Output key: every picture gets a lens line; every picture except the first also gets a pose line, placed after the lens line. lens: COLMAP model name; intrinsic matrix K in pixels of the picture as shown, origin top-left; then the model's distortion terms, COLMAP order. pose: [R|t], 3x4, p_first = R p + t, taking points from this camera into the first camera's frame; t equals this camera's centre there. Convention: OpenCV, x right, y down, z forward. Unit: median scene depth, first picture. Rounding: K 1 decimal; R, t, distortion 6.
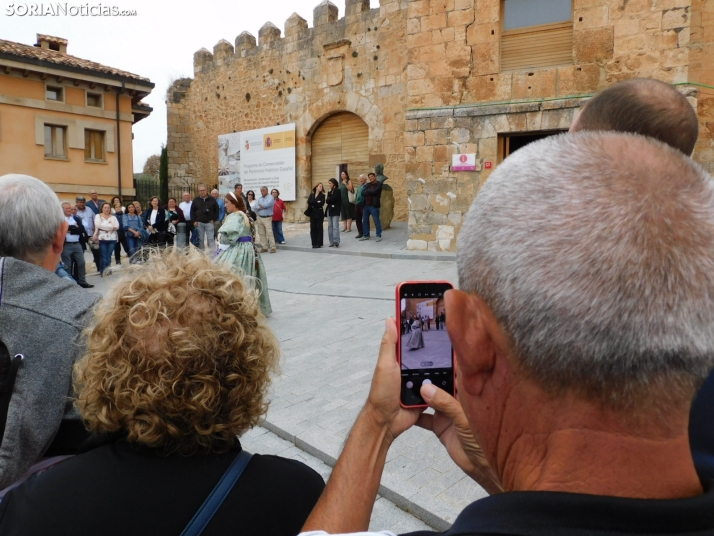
lens RADIAL K [[512.6, 0, 357.2], [0, 512.6, 265.2], [0, 0, 1]] dist [0.010185, -0.006148]
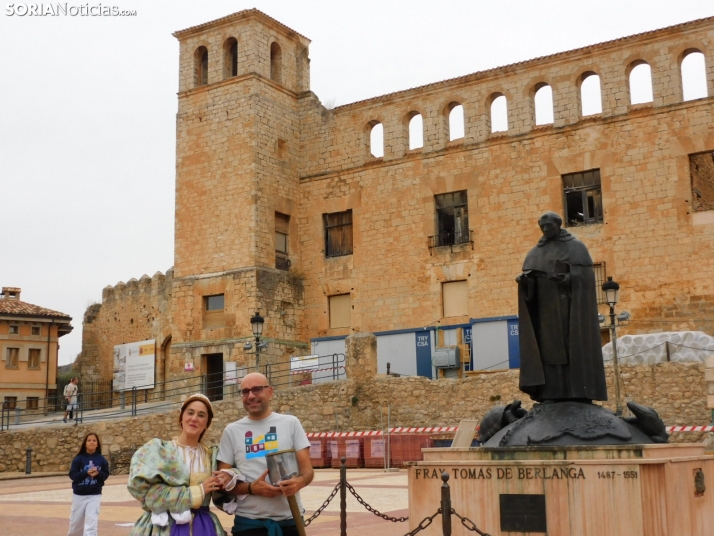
lens RADIAL K [[1007.4, 0, 369.3], [0, 1007.4, 273.2], [0, 0, 1]] dist [0.006426, 0.000000]
pose [[0.991203, -0.047259, -0.123622, 1.023163], [0.015471, 0.969044, -0.246403, 0.332686], [0.131440, 0.242322, 0.961251, -2.149511]]
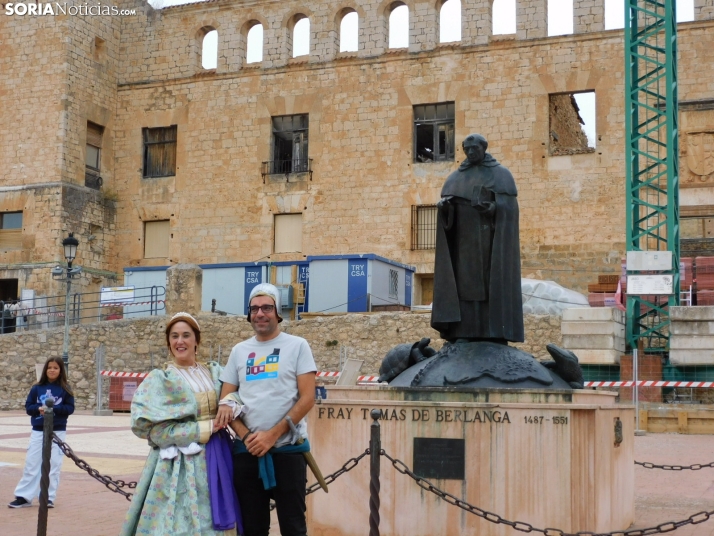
lens RADIAL K [[1110.9, 0, 360.6], [0, 1110.9, 268.9], [0, 0, 1]] dist [0.004901, 0.000000]
pose [[0.998833, 0.016547, 0.045383, 0.967709], [-0.007517, 0.981299, -0.192345, 0.339253], [-0.047717, 0.191779, 0.980277, -2.139200]]
